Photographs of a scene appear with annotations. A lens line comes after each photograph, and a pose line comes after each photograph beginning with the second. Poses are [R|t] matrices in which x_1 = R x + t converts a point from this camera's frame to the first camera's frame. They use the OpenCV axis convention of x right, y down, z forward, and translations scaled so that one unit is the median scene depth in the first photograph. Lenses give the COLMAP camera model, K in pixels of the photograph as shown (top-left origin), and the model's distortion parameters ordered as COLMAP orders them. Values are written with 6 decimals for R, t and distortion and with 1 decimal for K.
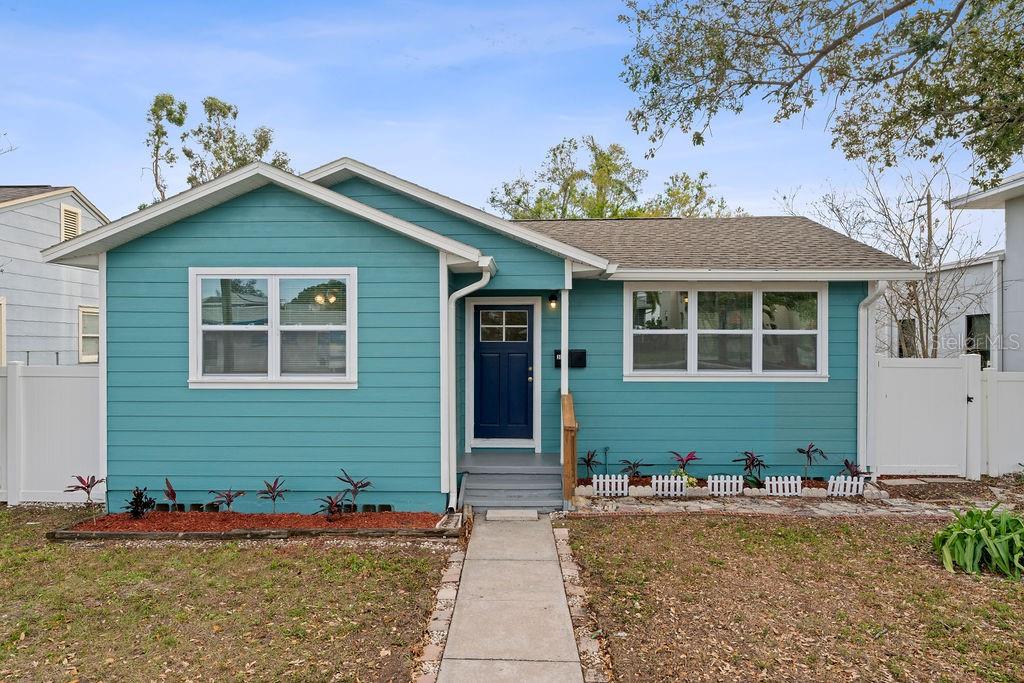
lens RADIAL K [[615.6, 0, 512.5], [0, 615.6, 347.0], [0, 0, 1]] dist [0.002333, -0.001606]
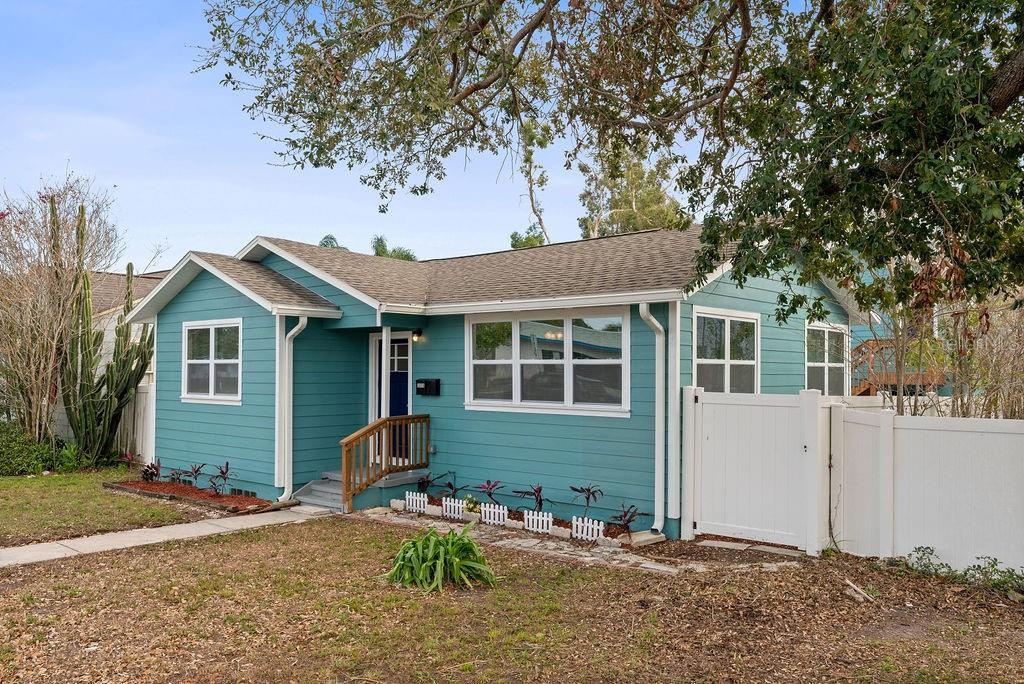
lens RADIAL K [[836.6, 0, 513.9], [0, 836.6, 340.6], [0, 0, 1]] dist [0.029296, 0.001504]
pose [[0.758737, -0.022264, -0.651016, 1.271349], [-0.009251, 0.998947, -0.044944, 0.001739], [0.651331, 0.040123, 0.757732, -0.030285]]
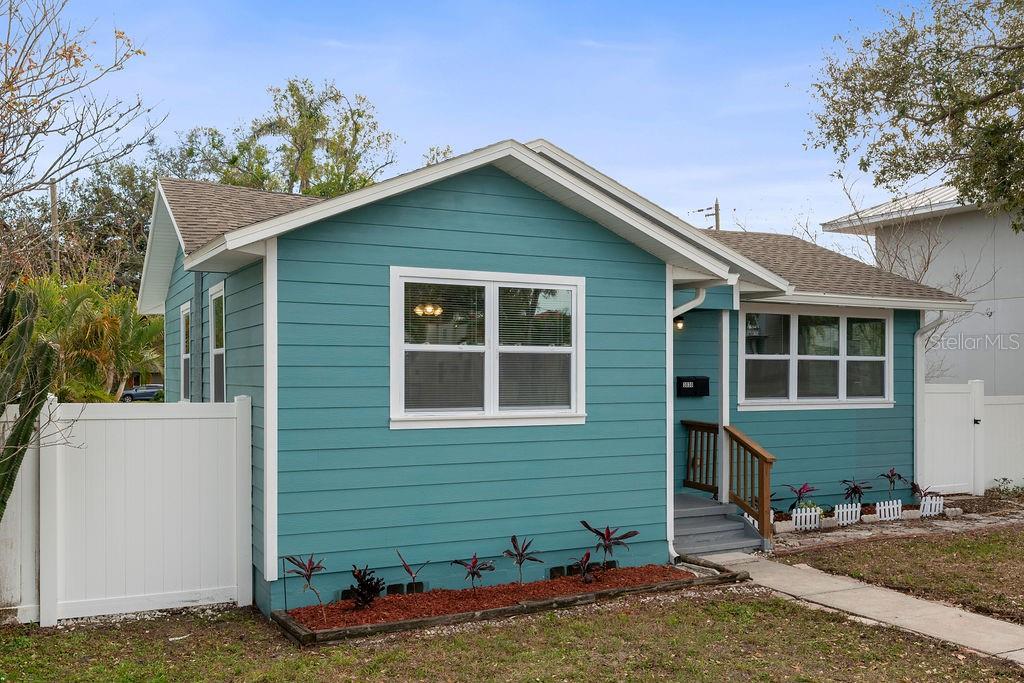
lens RADIAL K [[880.4, 0, 501.4], [0, 880.4, 365.5], [0, 0, 1]] dist [-0.003231, 0.001192]
pose [[0.891912, 0.004206, 0.452189, -0.784758], [0.000266, 0.999952, -0.009827, 0.001127], [-0.452208, 0.008885, 0.891868, -0.005790]]
